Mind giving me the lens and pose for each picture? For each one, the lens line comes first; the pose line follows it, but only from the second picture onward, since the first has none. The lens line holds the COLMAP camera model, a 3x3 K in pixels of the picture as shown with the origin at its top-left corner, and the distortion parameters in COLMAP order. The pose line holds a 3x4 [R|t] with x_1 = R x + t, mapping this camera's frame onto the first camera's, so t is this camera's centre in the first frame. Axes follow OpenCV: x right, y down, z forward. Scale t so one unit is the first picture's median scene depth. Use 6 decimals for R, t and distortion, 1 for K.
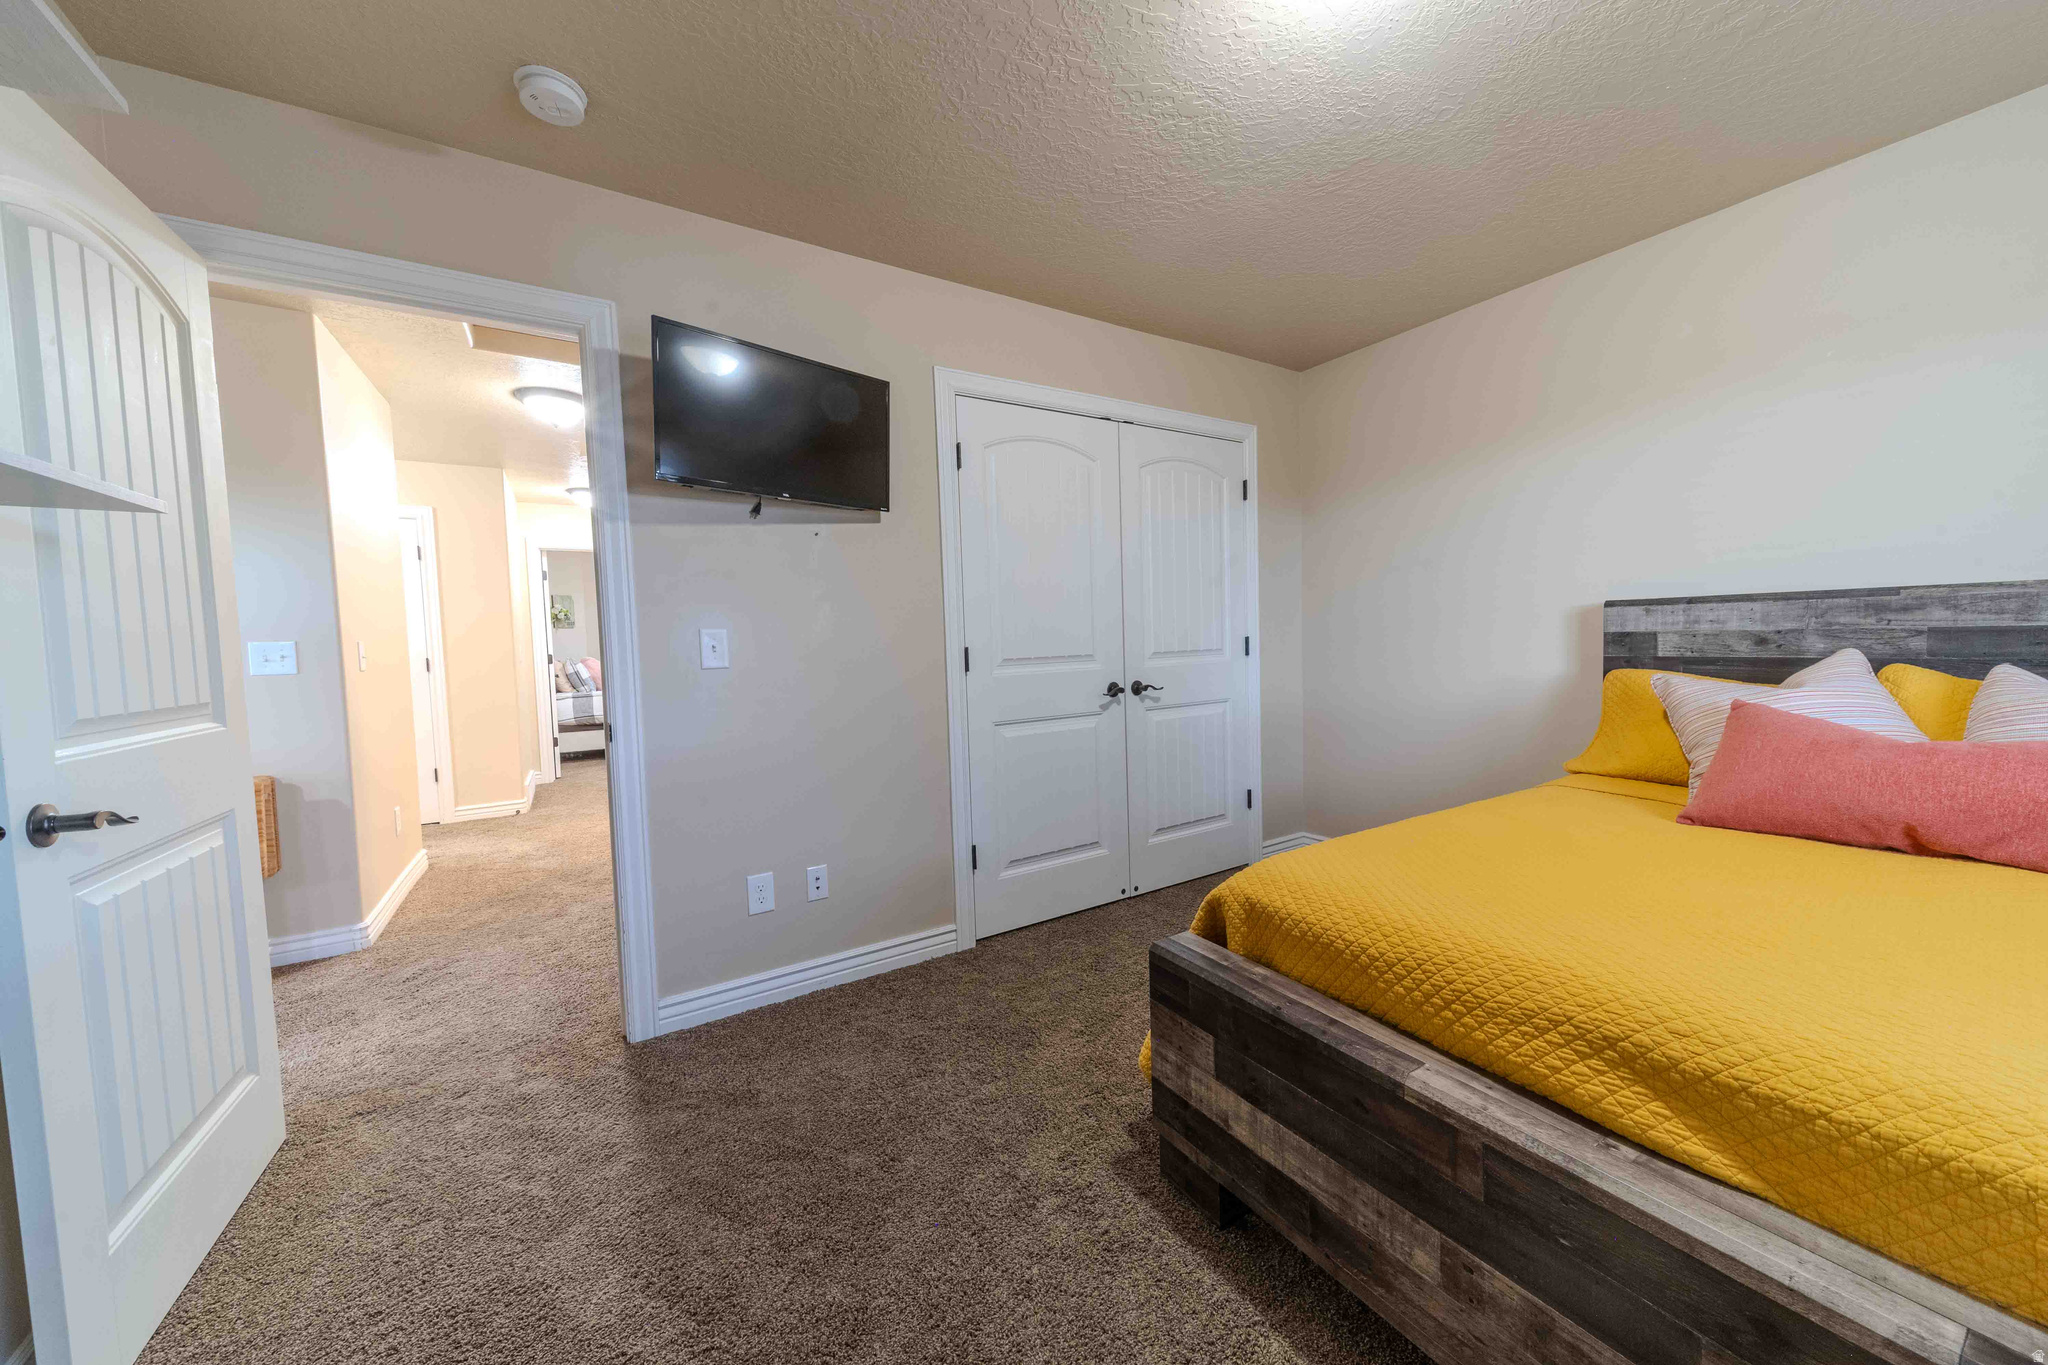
lens RADIAL K [[712.8, 0, 1020.2], [0, 712.8, 676.9], [0, 0, 1]] dist [0.013912, -0.003077]
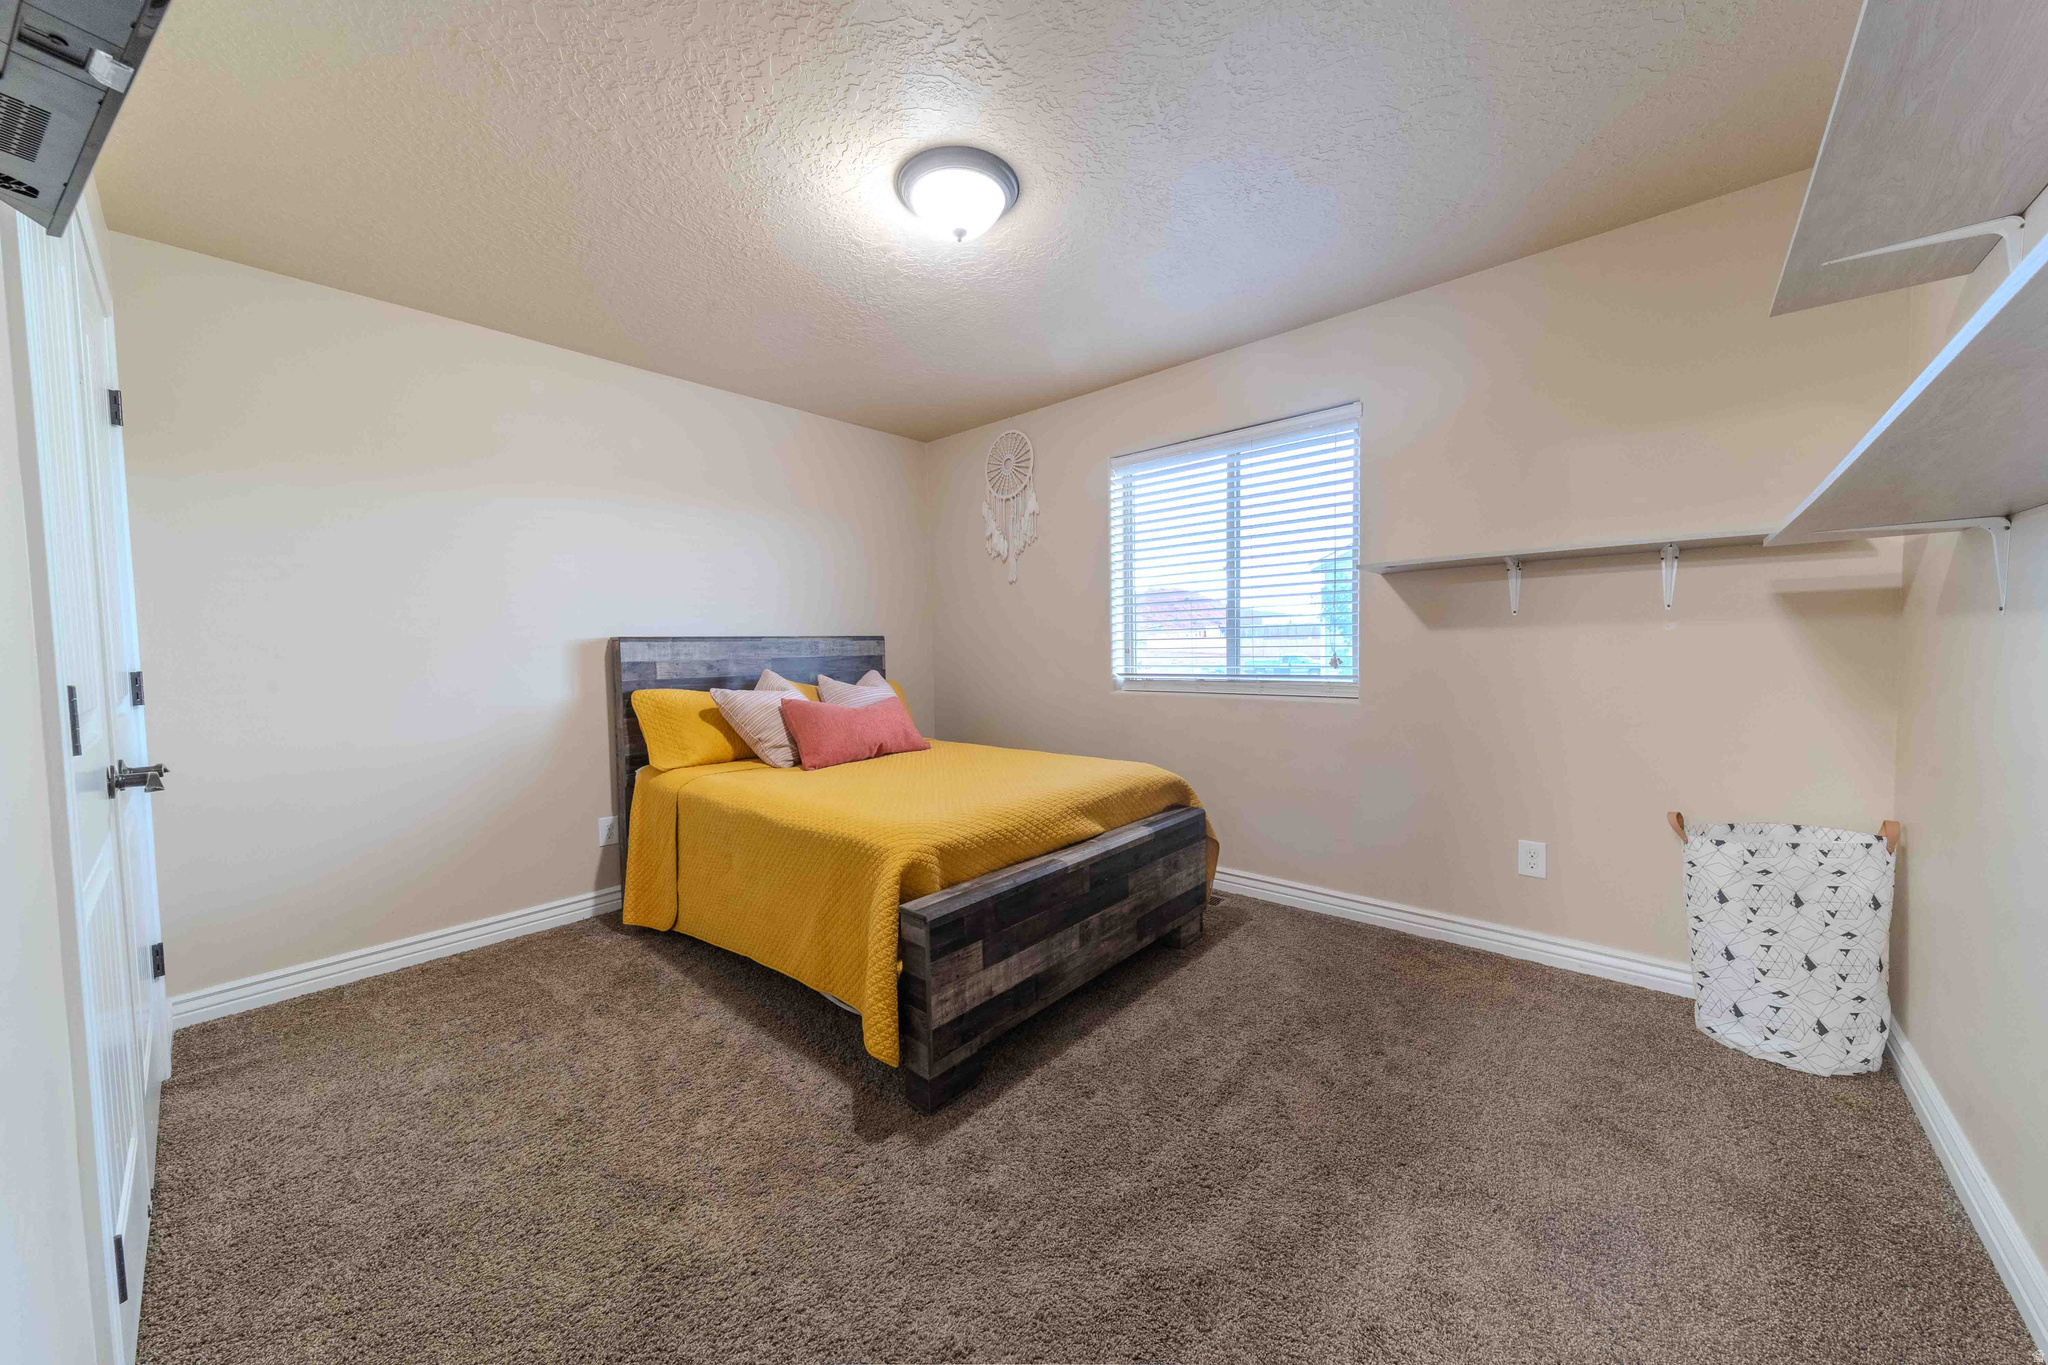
lens RADIAL K [[712.8, 0, 1020.2], [0, 712.8, 676.9], [0, 0, 1]] dist [0.013912, -0.003077]
pose [[-0.284022, -0.007862, 0.958786, -1.013488], [0.077905, 0.996471, 0.031249, -0.036548], [-0.955648, 0.083570, -0.282407, 1.215250]]
